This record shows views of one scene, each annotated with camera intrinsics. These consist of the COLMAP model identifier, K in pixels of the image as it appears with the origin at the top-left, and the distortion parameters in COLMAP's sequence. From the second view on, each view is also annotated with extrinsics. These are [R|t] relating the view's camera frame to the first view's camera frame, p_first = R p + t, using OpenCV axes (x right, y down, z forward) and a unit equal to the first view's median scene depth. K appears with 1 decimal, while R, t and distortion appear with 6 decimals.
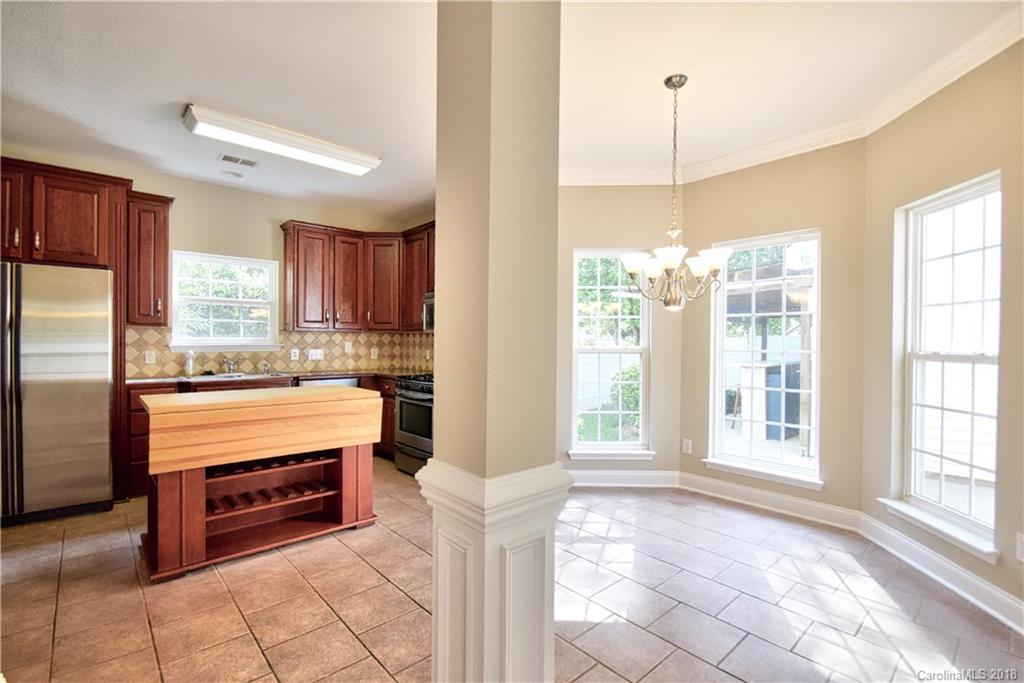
lens RADIAL K [[463.8, 0, 511.7], [0, 463.8, 345.8], [0, 0, 1]] dist [0.000367, -0.000028]
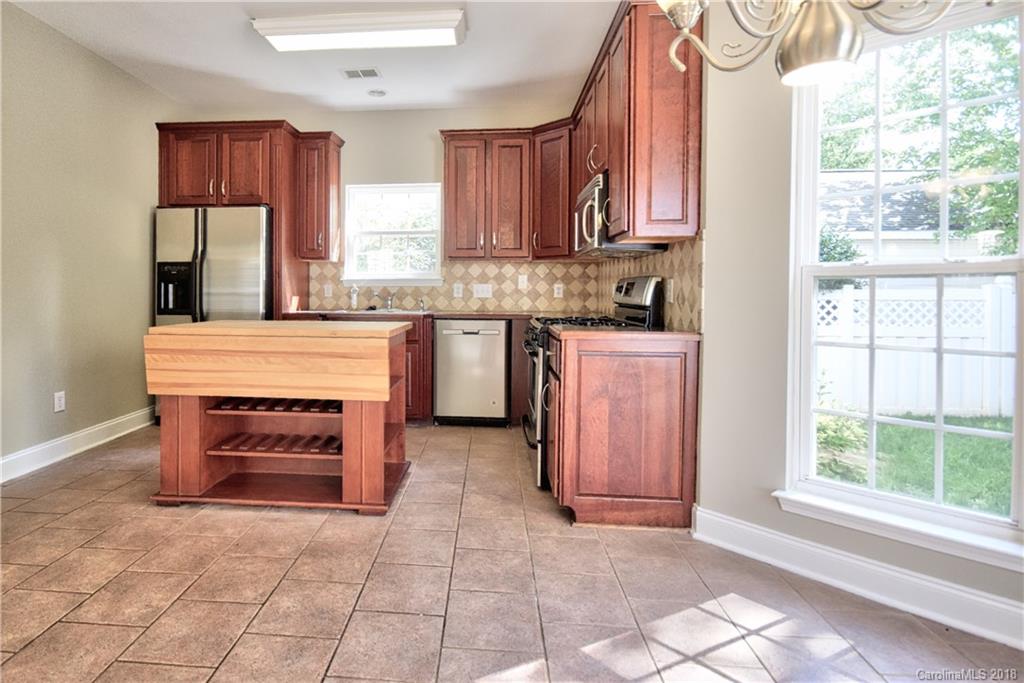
lens RADIAL K [[525.0, 0, 440.4], [0, 525.0, 302.3], [0, 0, 1]] dist [0.002501, 0.000227]
pose [[0.674004, 0.013249, -0.738609, 0.280580], [-0.005572, 0.999902, 0.012851, 0.035977], [0.738706, -0.004546, 0.674012, 0.410279]]
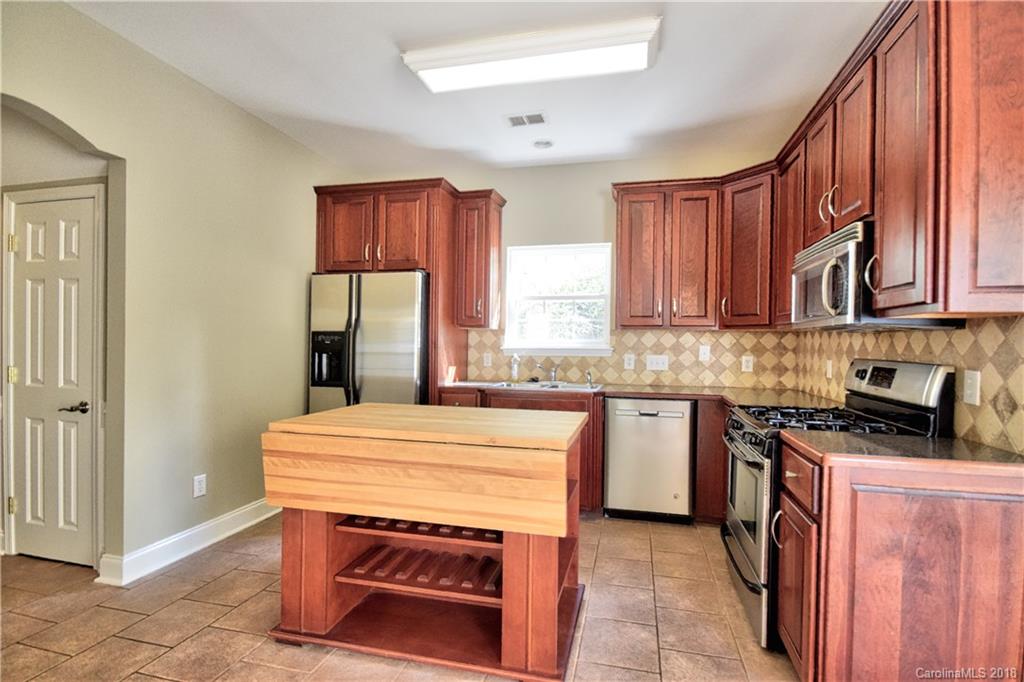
lens RADIAL K [[473.1, 0, 530.4], [0, 473.1, 347.9], [0, 0, 1]] dist [-0.002513, -0.000444]
pose [[0.578494, 0.007518, -0.815652, 0.093784], [-0.013120, 0.999914, -0.000089, -0.002086], [0.815581, 0.010752, 0.578542, 0.522337]]
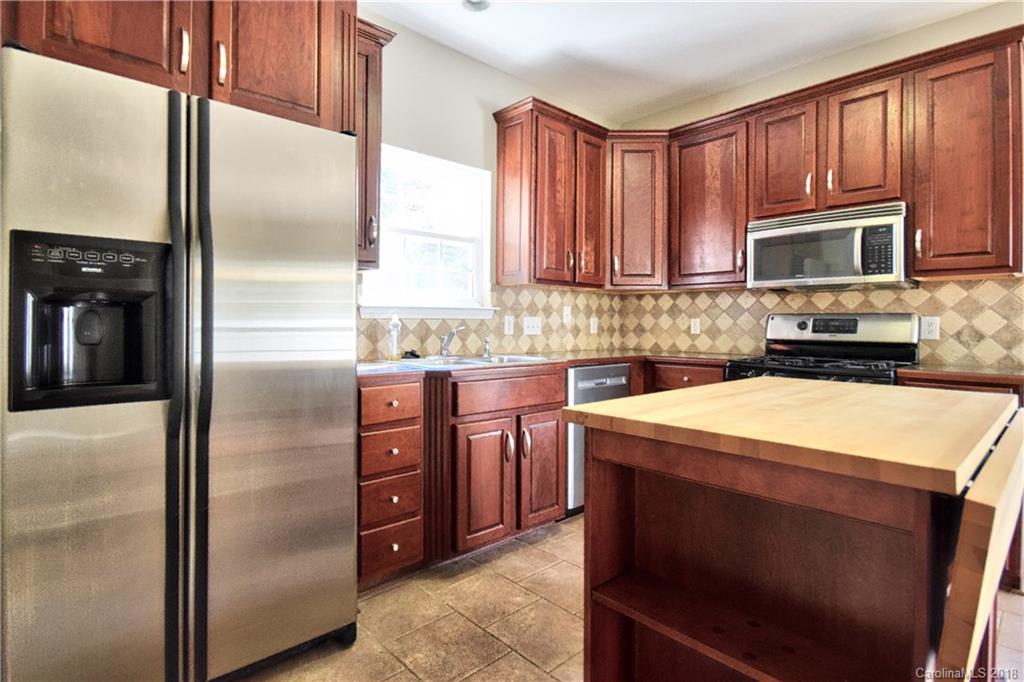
lens RADIAL K [[506.8, 0, 480.8], [0, 506.8, 325.7], [0, 0, 1]] dist [-0.001171, -0.000167]
pose [[0.999885, -0.000978, -0.015162, -0.623054], [0.000895, 0.999985, -0.005470, 0.029088], [0.015168, 0.005455, 0.999870, 0.412127]]
